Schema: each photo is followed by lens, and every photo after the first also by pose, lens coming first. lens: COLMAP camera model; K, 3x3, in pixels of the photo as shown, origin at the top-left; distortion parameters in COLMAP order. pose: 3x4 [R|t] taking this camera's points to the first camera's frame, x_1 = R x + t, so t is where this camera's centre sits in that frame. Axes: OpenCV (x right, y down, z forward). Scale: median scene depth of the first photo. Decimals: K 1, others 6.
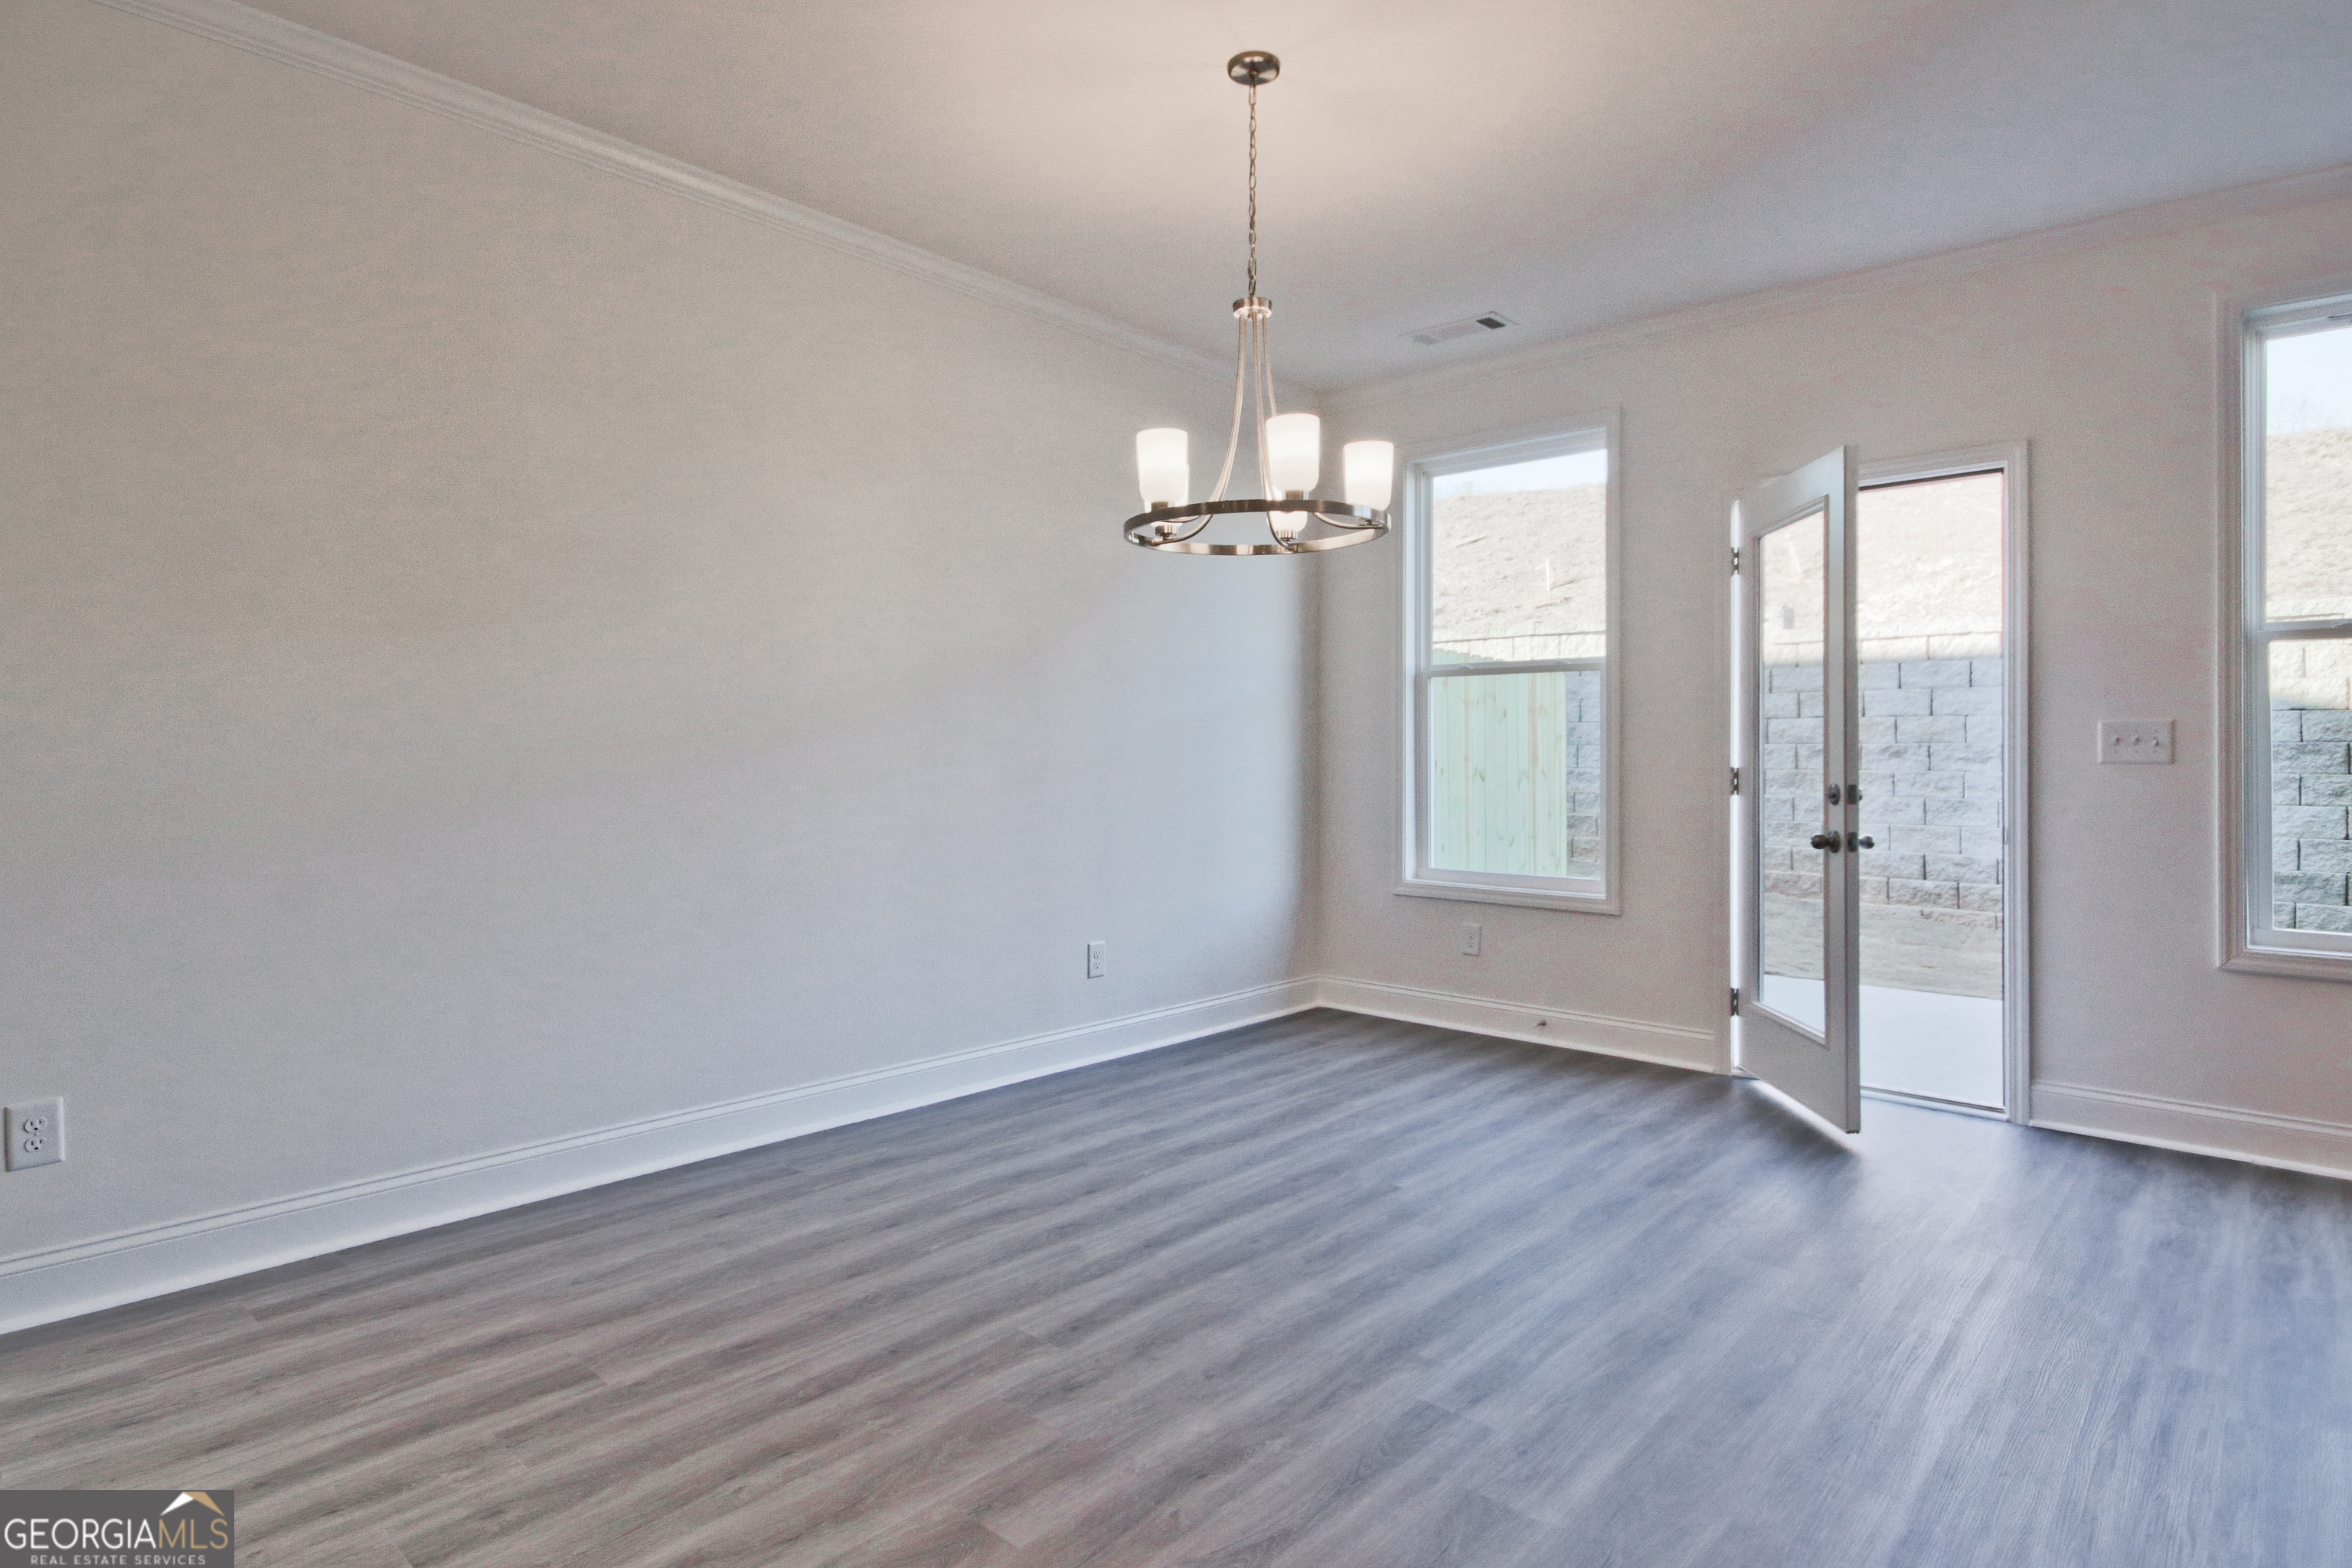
lens RADIAL K [[1248.1, 0, 1163.4], [0, 1248.1, 767.4], [0, 0, 1]] dist [0.003941, -0.000464]
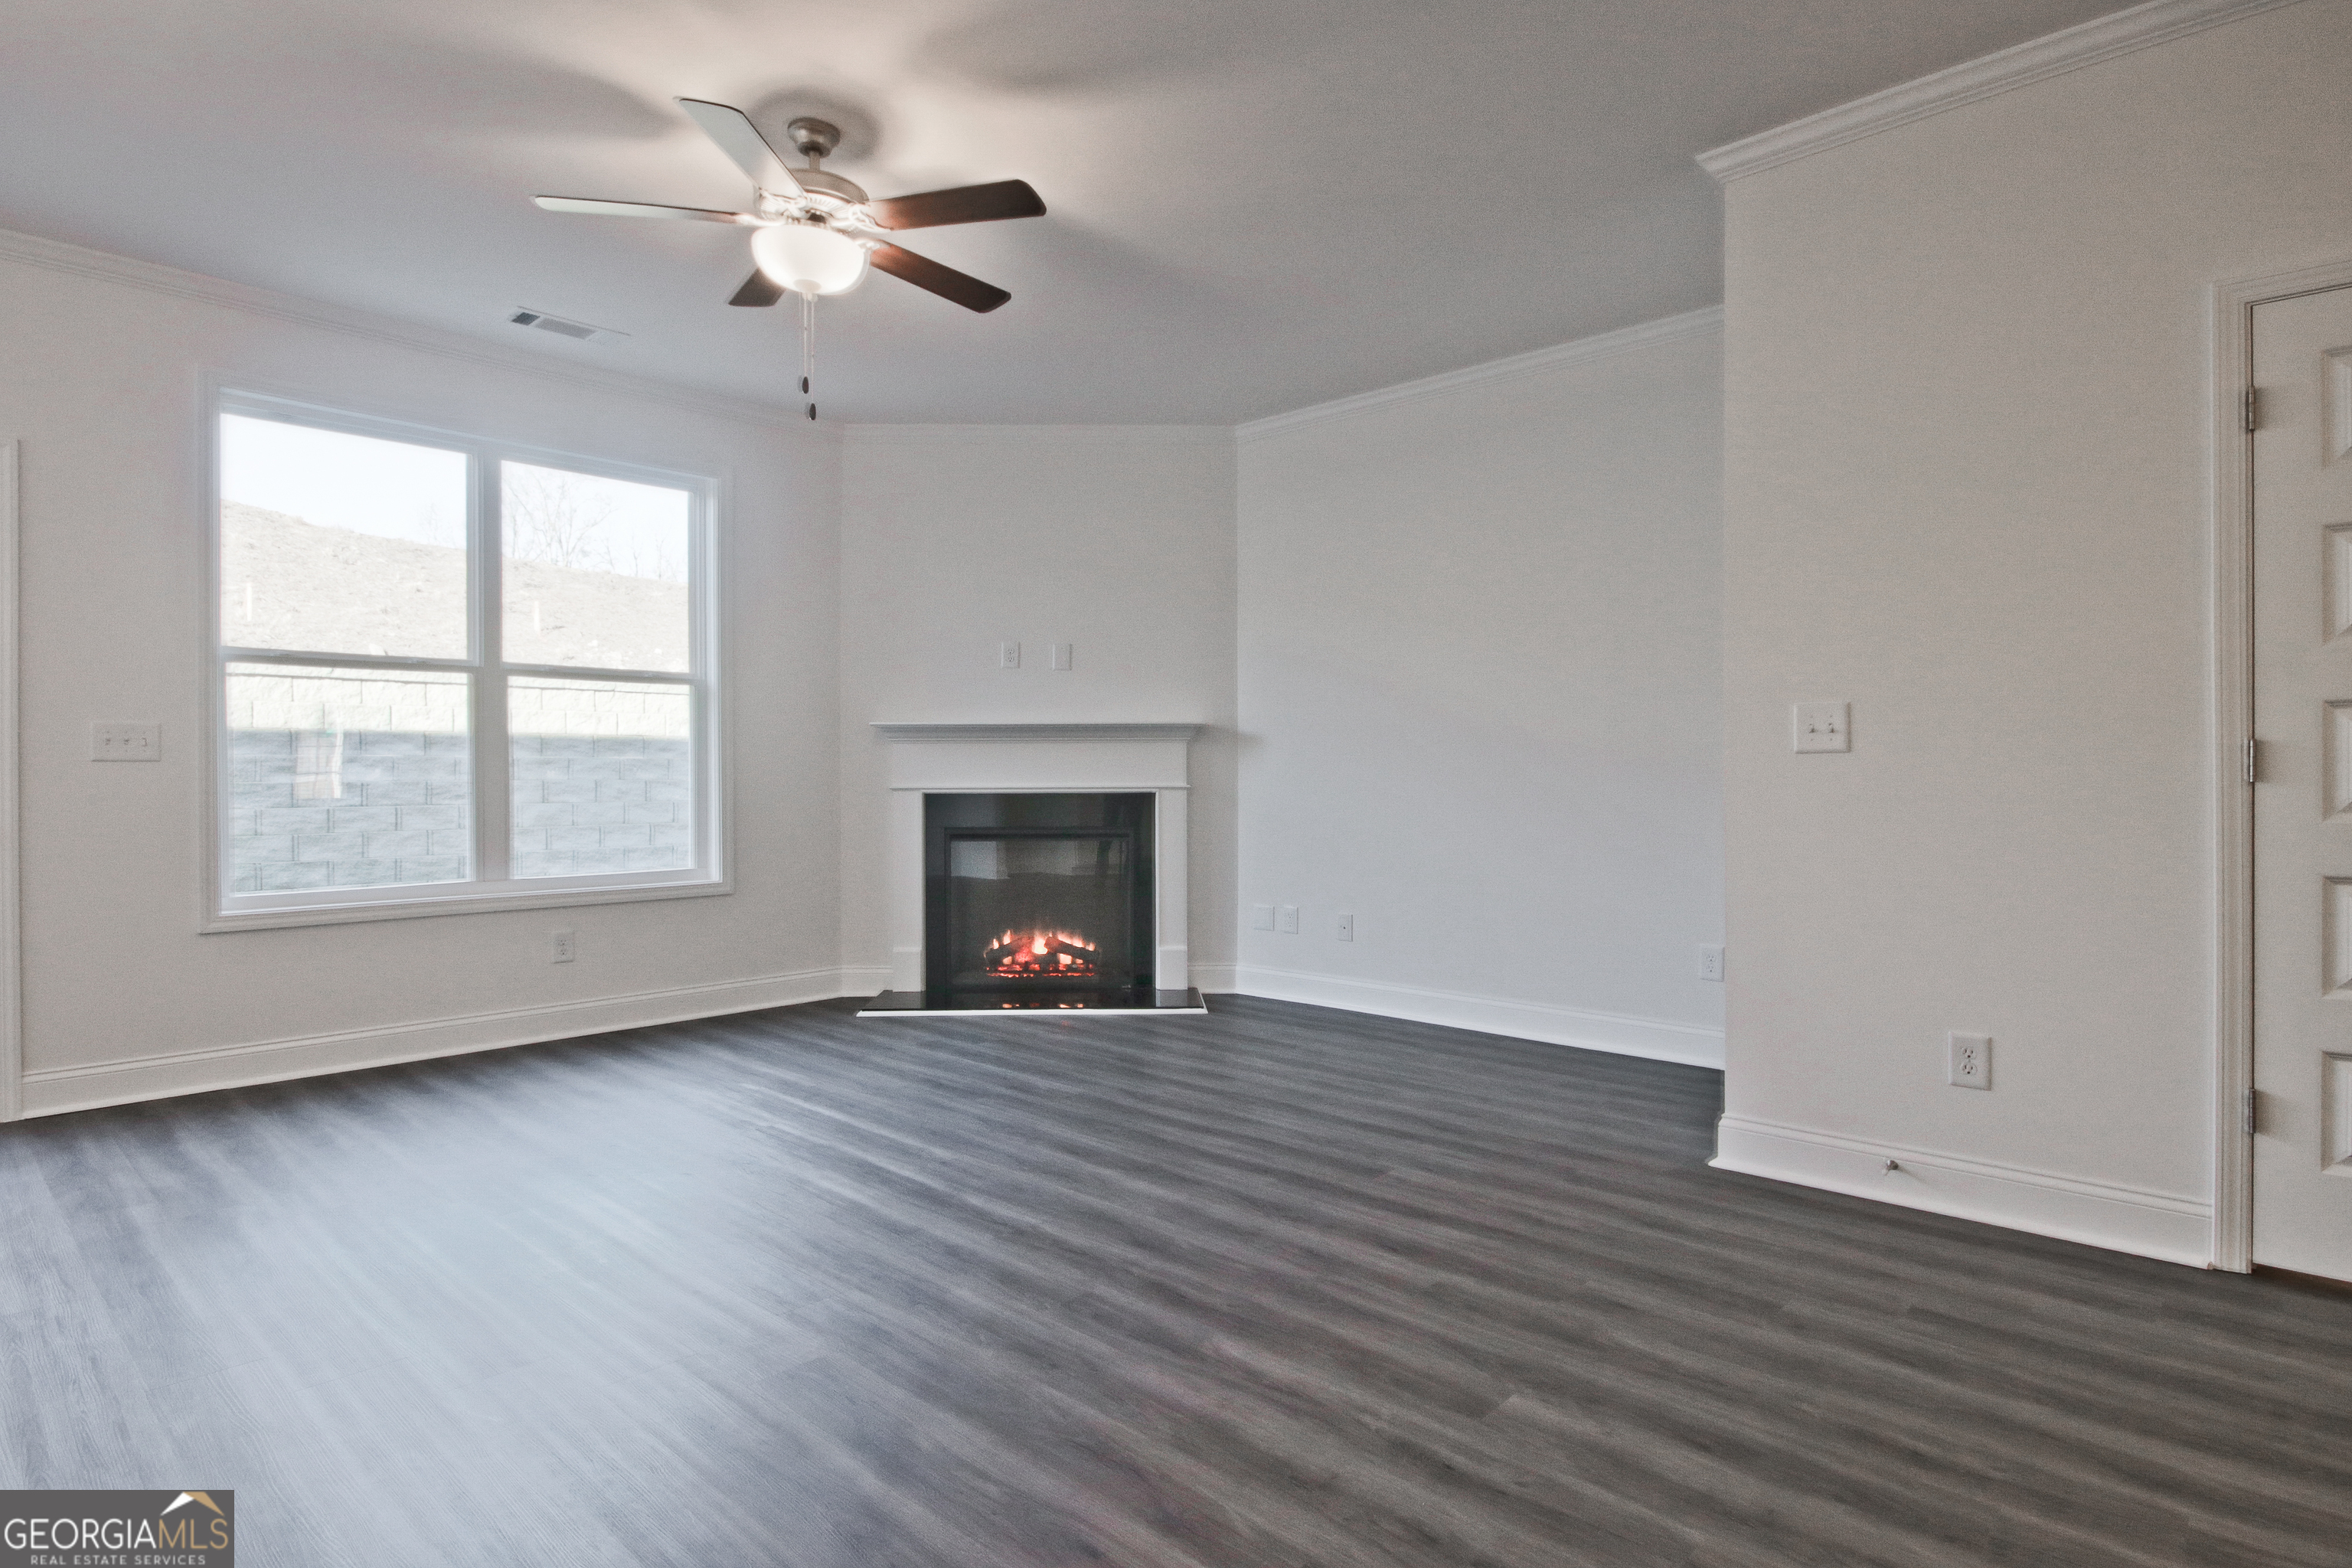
lens RADIAL K [[1248.1, 0, 1172.7], [0, 1248.1, 768.9], [0, 0, 1]] dist [0.003941, -0.000464]
pose [[0.022488, 0.002987, 0.999743, -0.325032], [0.013119, 0.999909, -0.003282, 0.020614], [-0.999661, 0.013189, 0.022447, 0.044193]]
